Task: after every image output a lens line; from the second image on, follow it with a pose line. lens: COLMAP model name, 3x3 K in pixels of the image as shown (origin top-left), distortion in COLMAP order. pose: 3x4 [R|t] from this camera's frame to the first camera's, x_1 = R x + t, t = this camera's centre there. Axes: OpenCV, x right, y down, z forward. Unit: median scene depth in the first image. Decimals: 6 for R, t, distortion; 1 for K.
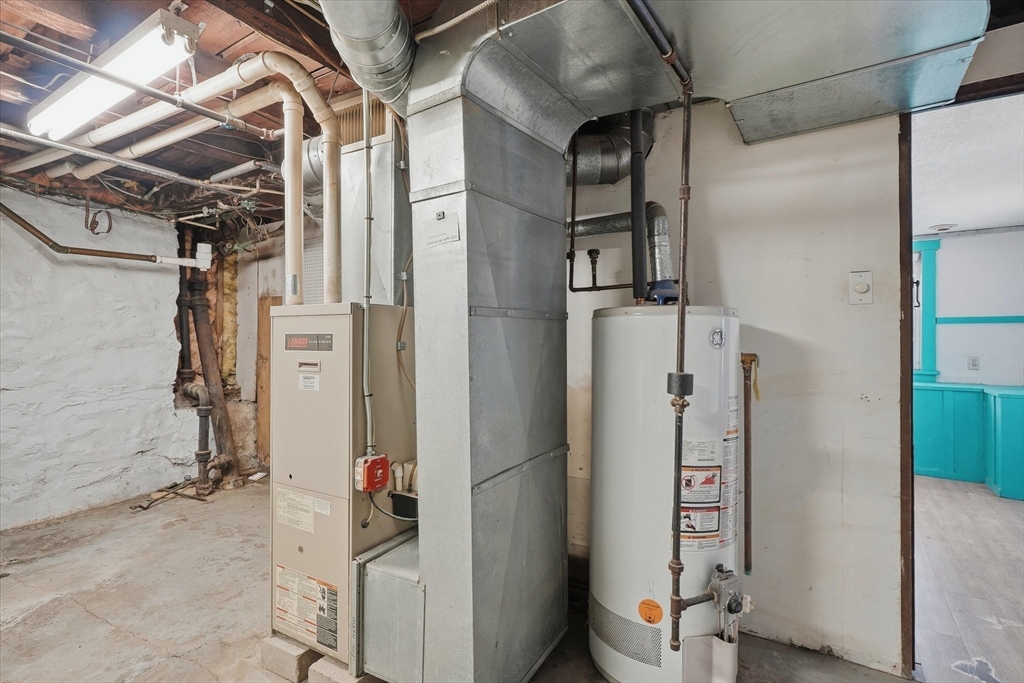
lens RADIAL K [[497.3, 0, 517.7], [0, 497.3, 339.5], [0, 0, 1]] dist [-0.002431, 0.000508]
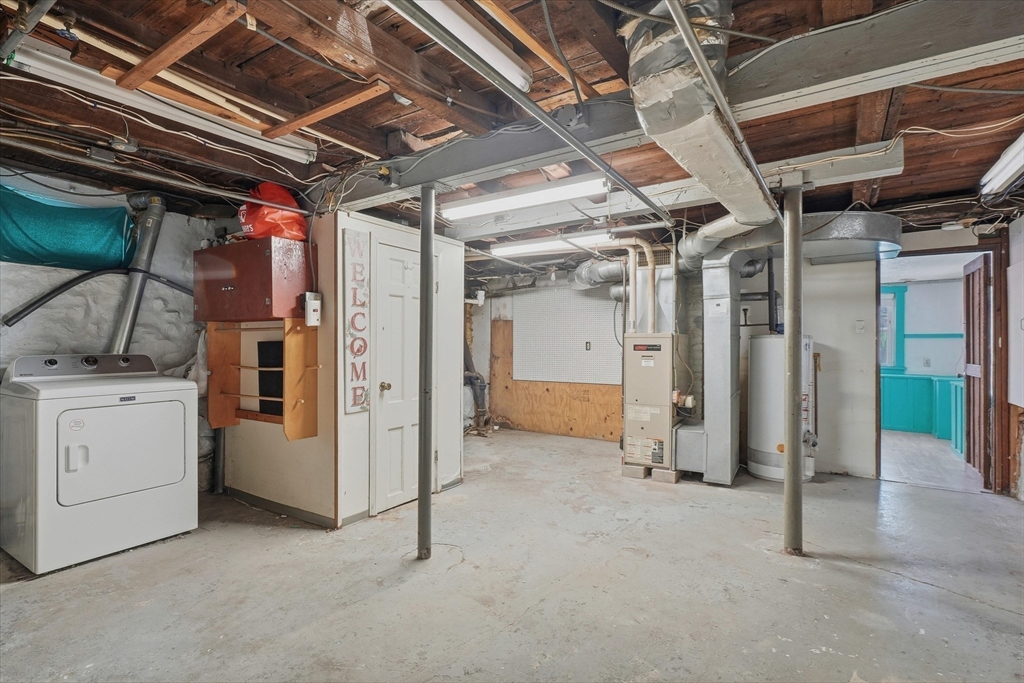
lens RADIAL K [[497.3, 0, 507.1], [0, 497.3, 344.6], [0, 0, 1]] dist [-0.002431, 0.000508]
pose [[0.999981, 0.005306, -0.003218, -1.027429], [-0.005312, 0.999984, -0.001772, -0.002073], [0.003209, 0.001789, 0.999993, -1.435288]]
